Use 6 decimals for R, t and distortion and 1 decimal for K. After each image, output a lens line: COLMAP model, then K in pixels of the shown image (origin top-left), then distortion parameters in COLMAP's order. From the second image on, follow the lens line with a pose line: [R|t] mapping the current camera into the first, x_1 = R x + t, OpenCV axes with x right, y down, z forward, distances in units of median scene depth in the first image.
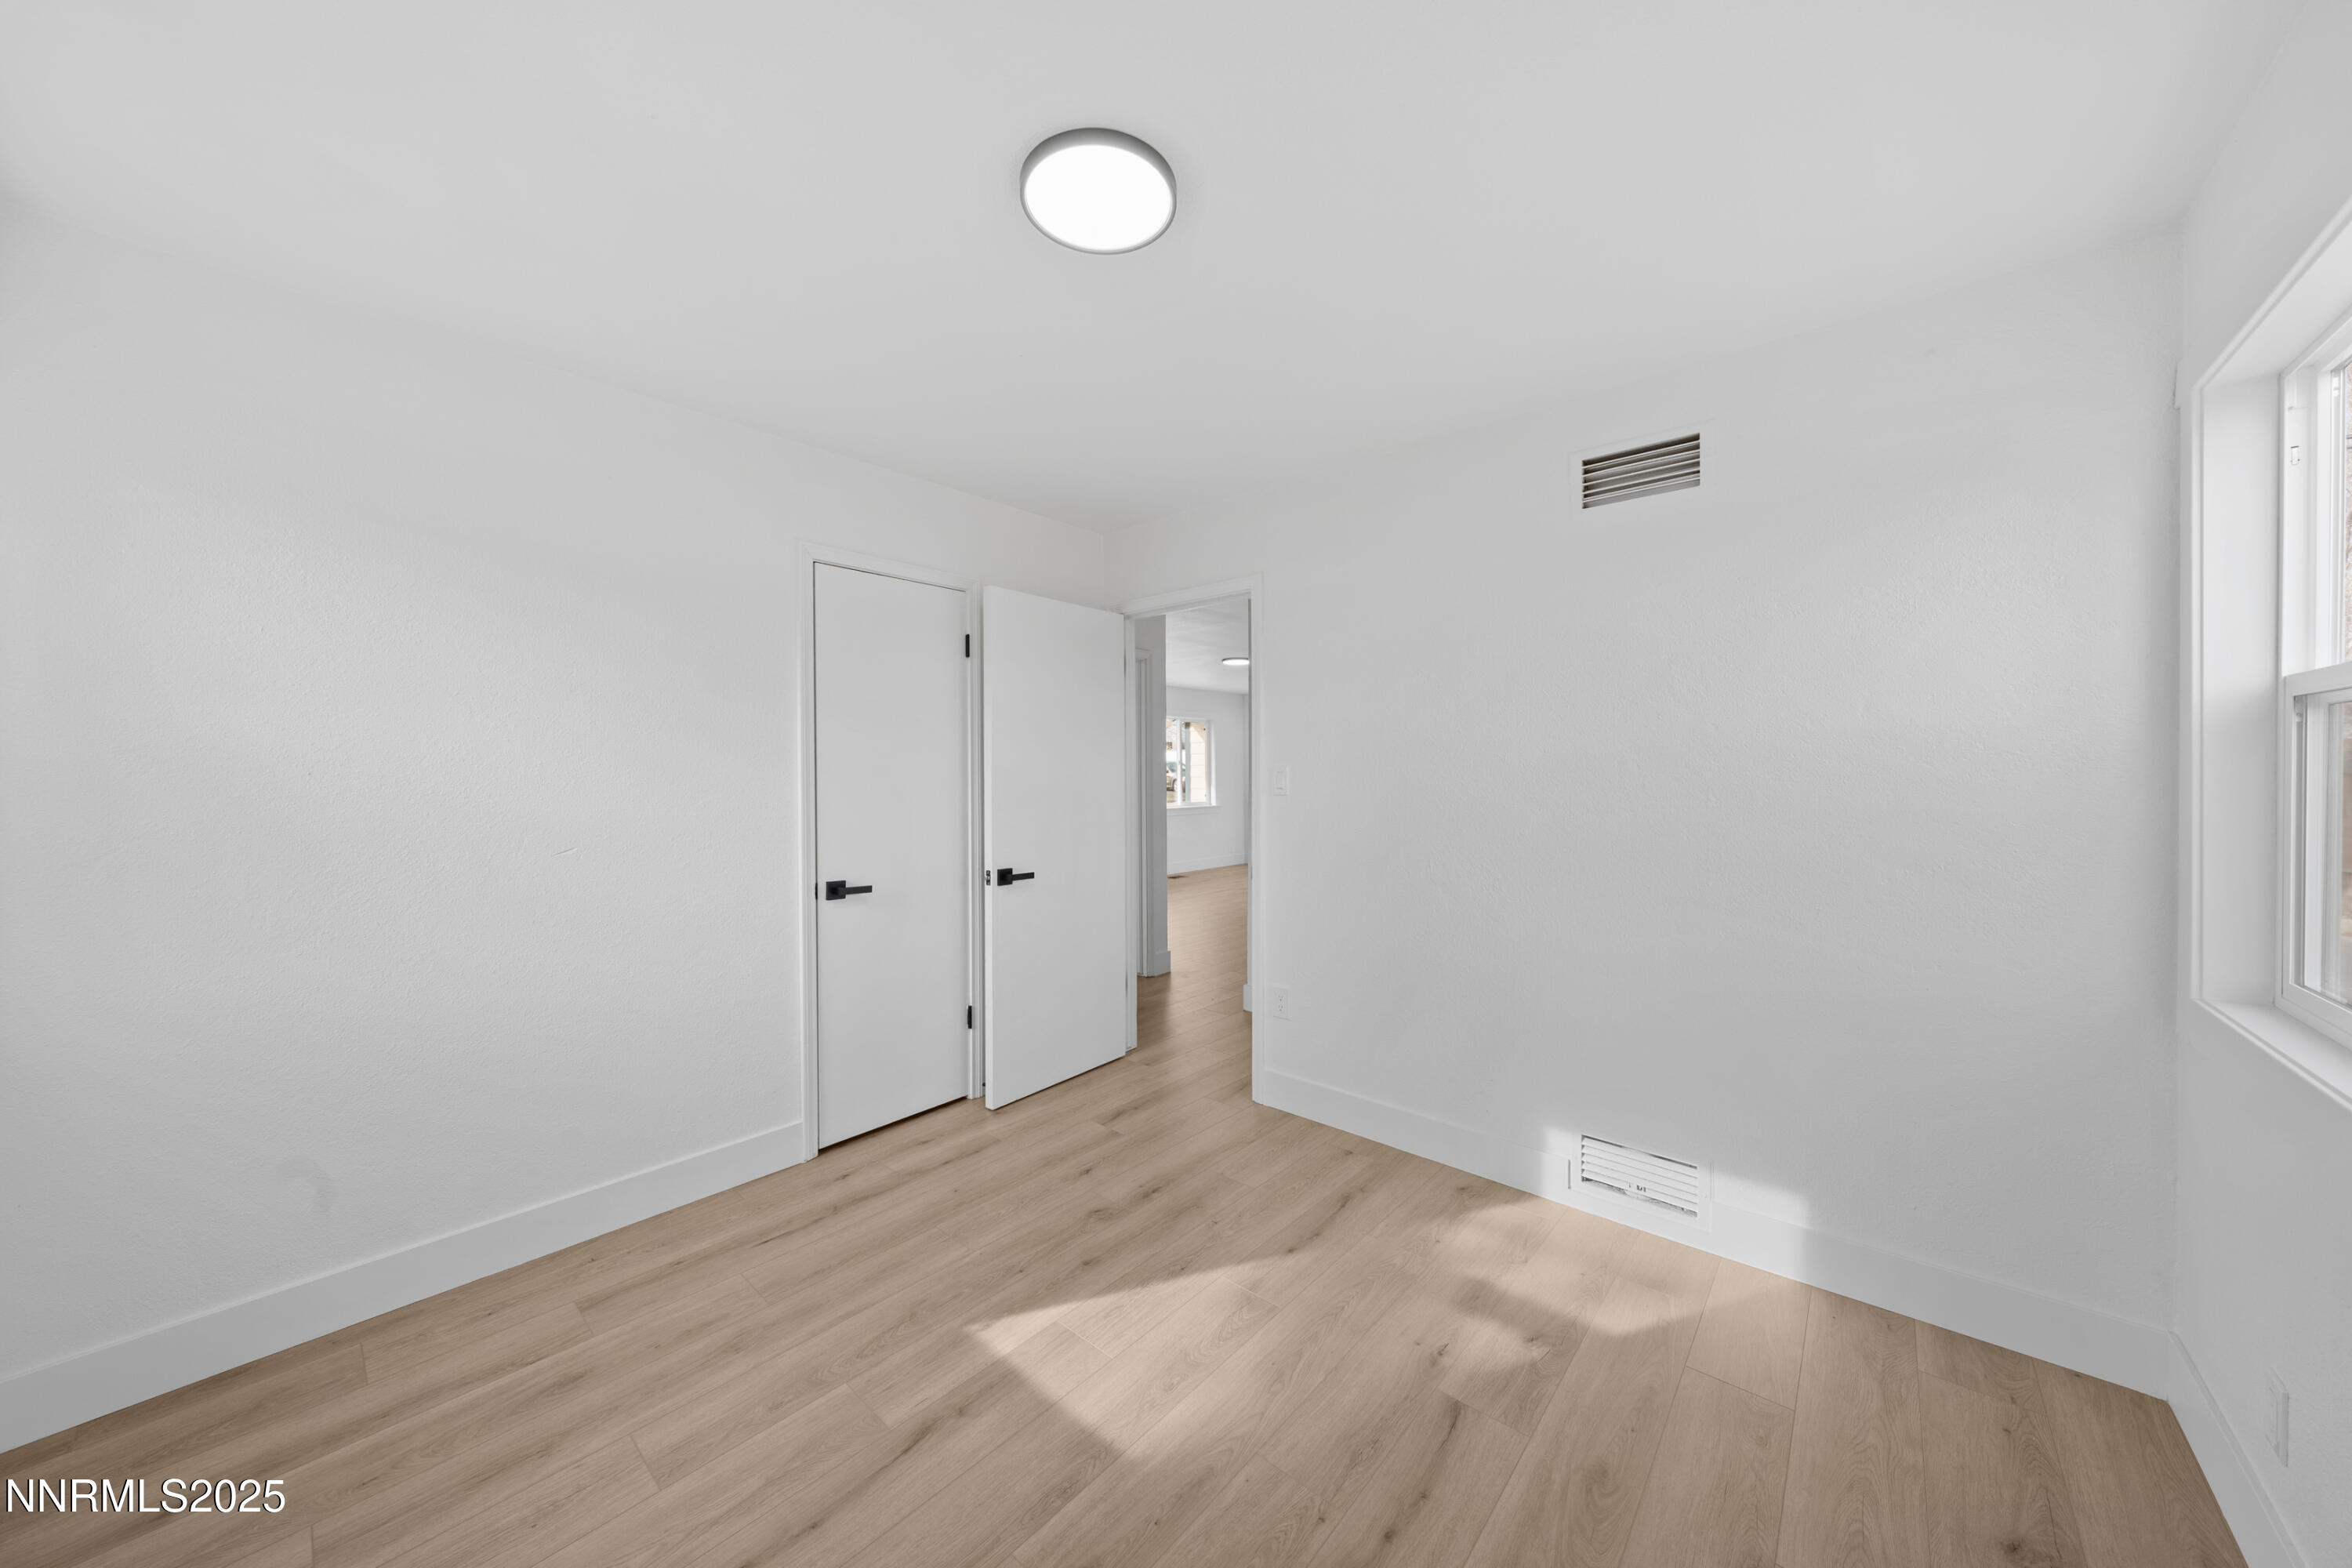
lens RADIAL K [[798.9, 0, 1172.0], [0, 798.9, 779.7], [0, 0, 1]] dist [-0.002387, 0.000003]
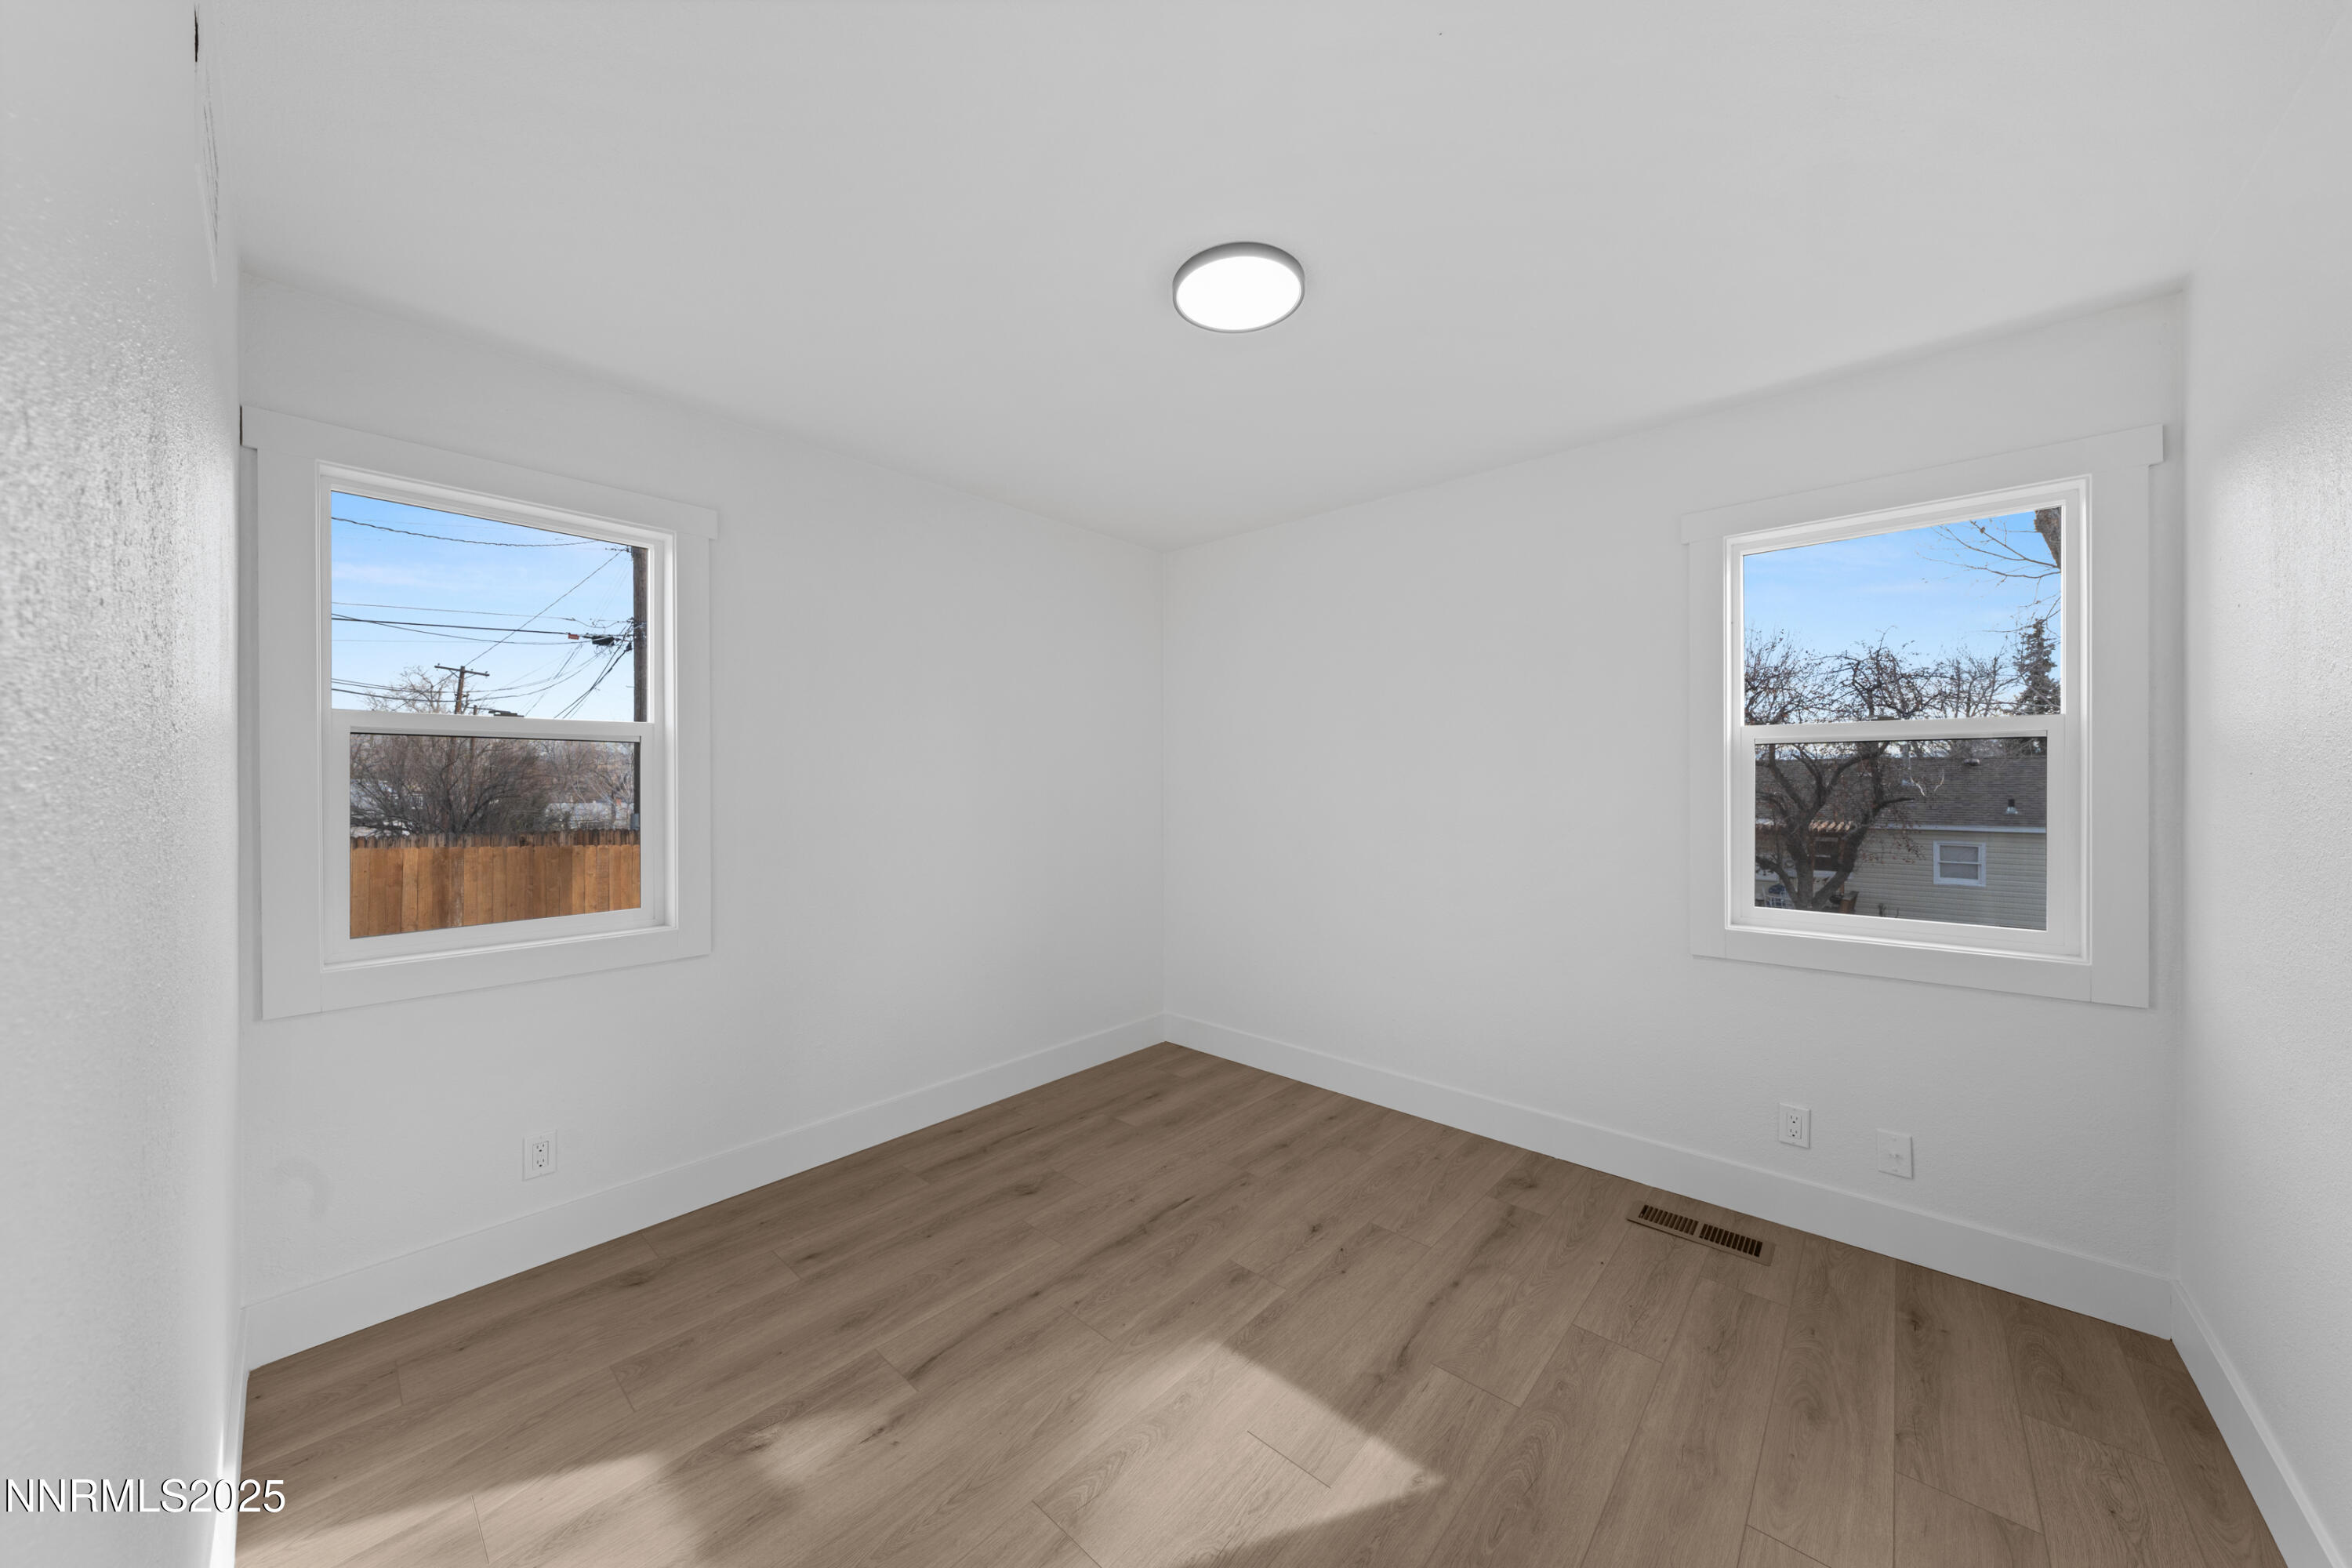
lens RADIAL K [[798.9, 0, 1172.0], [0, 798.9, 779.7], [0, 0, 1]] dist [-0.002387, 0.000003]
pose [[-0.999869, 0.004955, 0.015407, -0.007009], [0.005052, 0.999968, 0.006211, -0.012323], [-0.015376, 0.006288, -0.999862, 1.933562]]
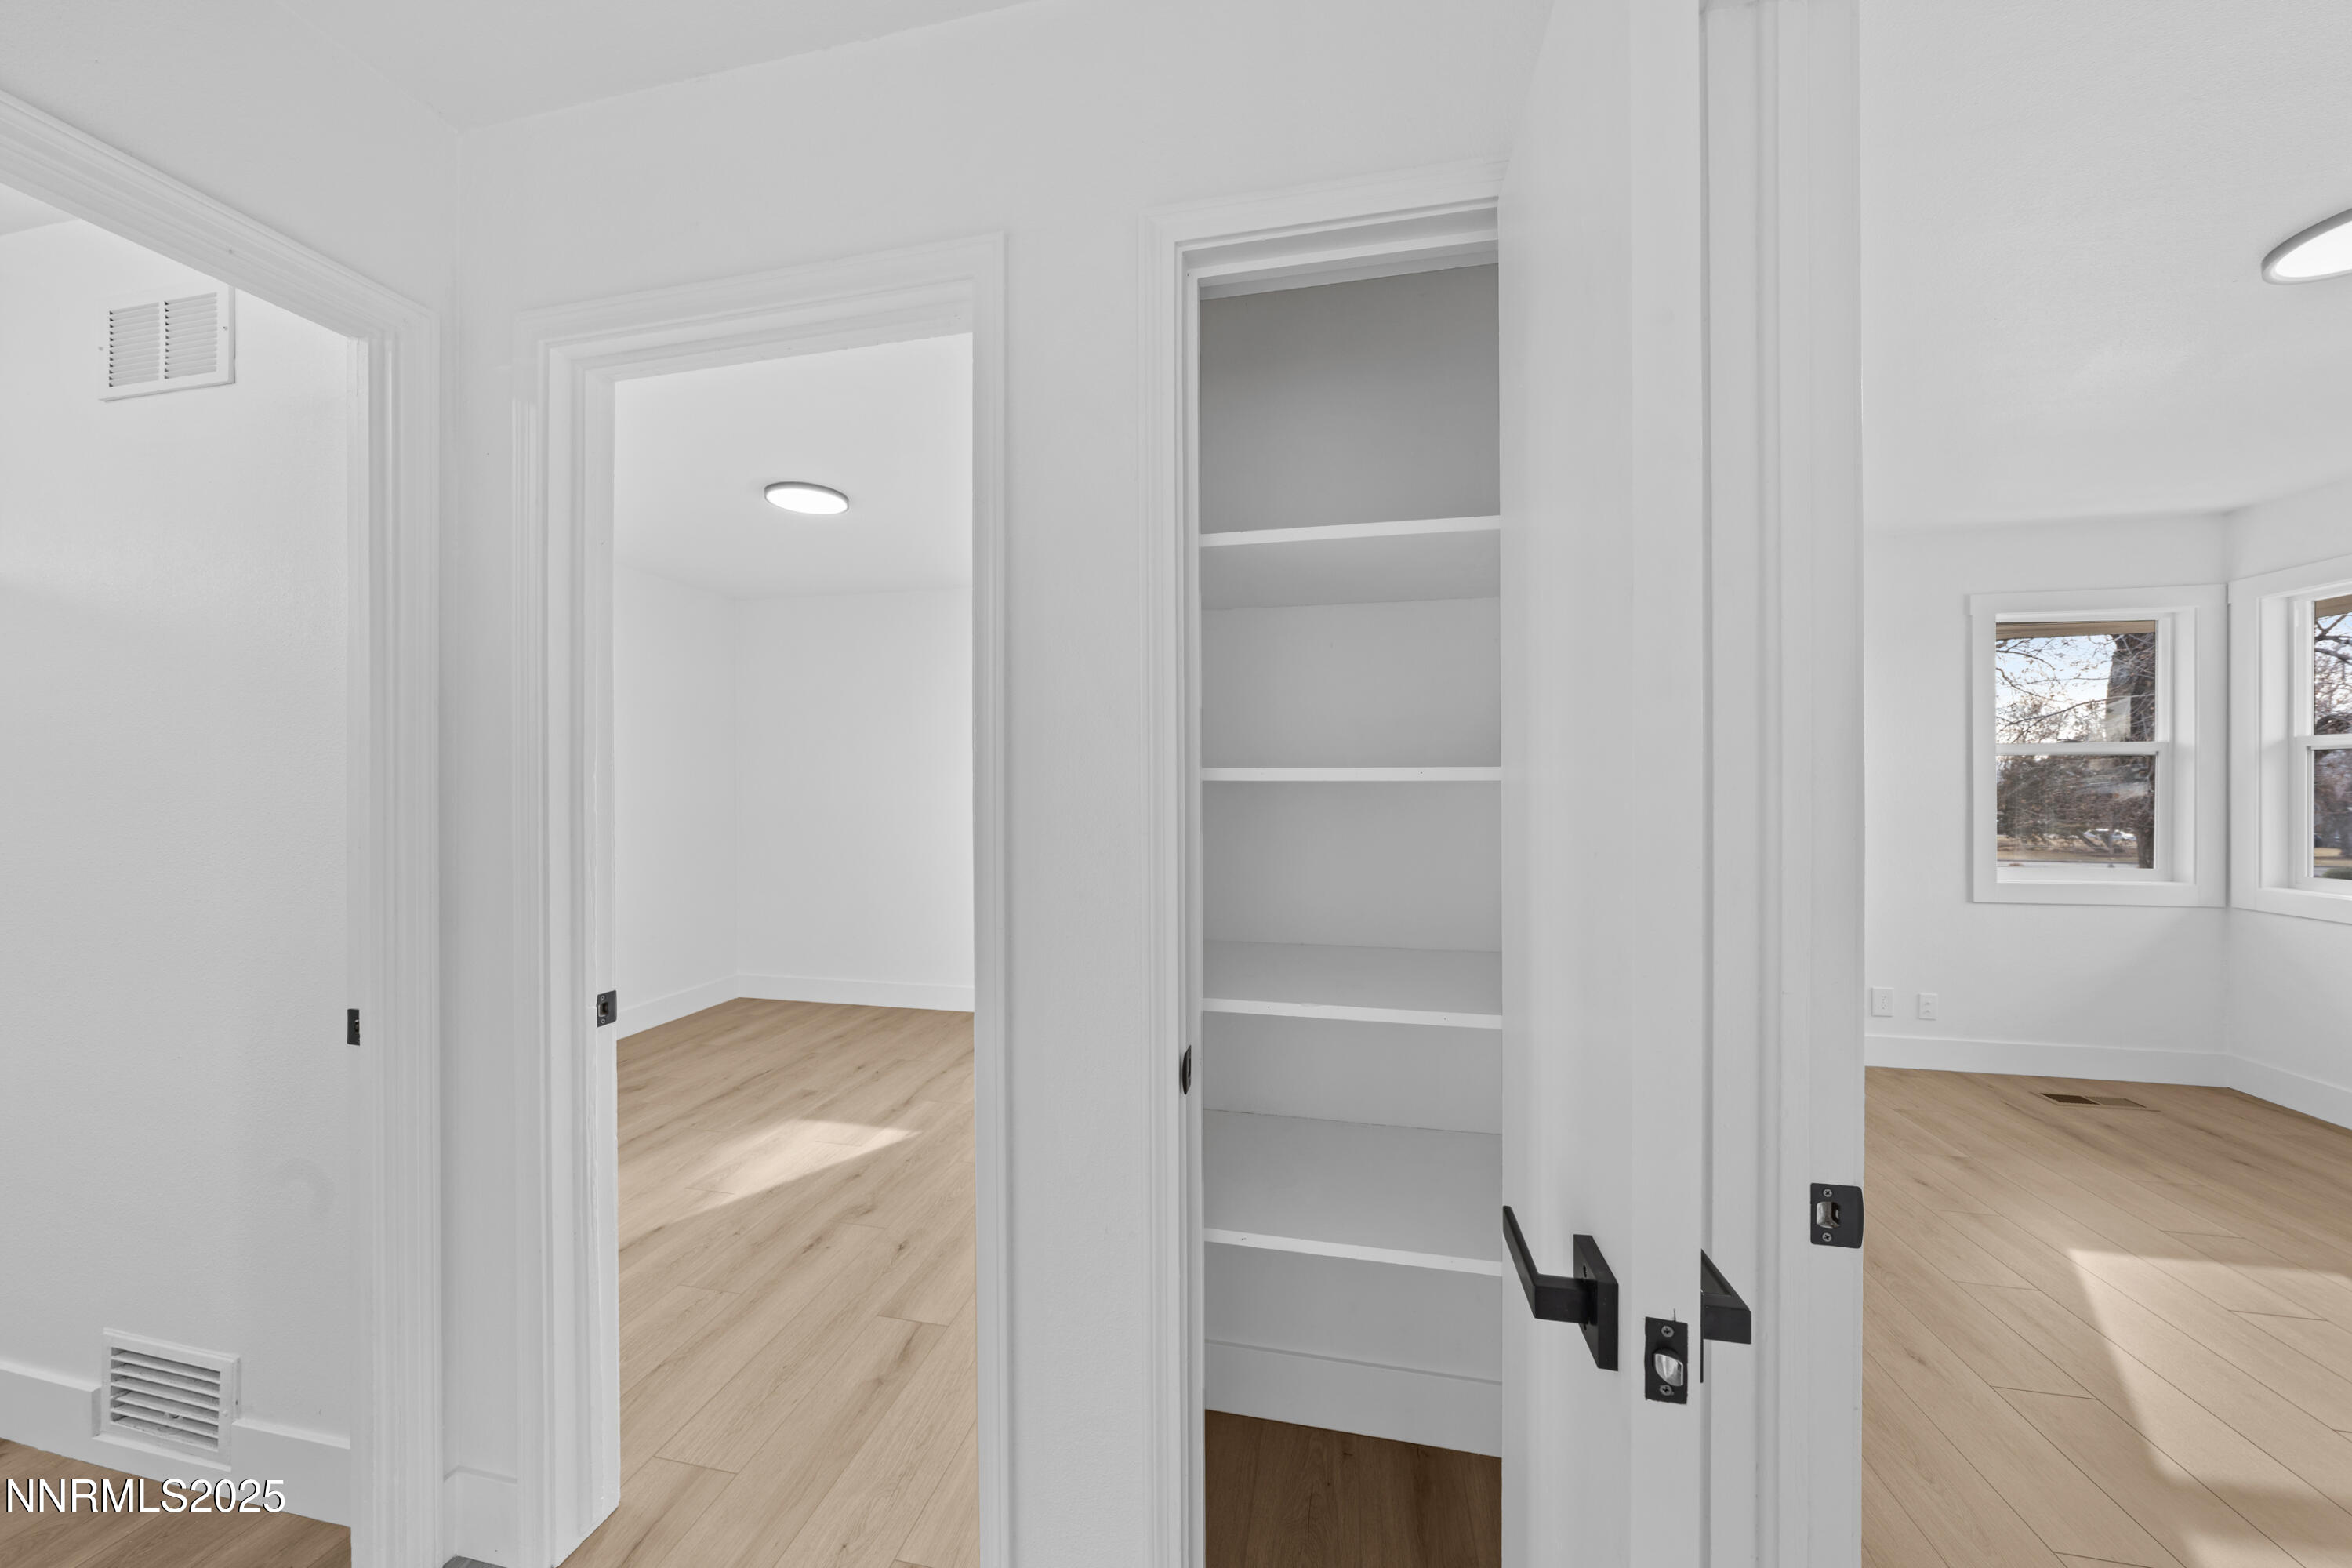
lens RADIAL K [[798.9, 0, 1172.0], [0, 798.9, 779.7], [0, 0, 1]] dist [-0.002387, 0.000003]
pose [[-0.873714, 0.001392, -0.486438, 0.083831], [0.000060, 0.999996, 0.002754, -0.020325], [0.486440, 0.002377, -0.873711, 2.844836]]
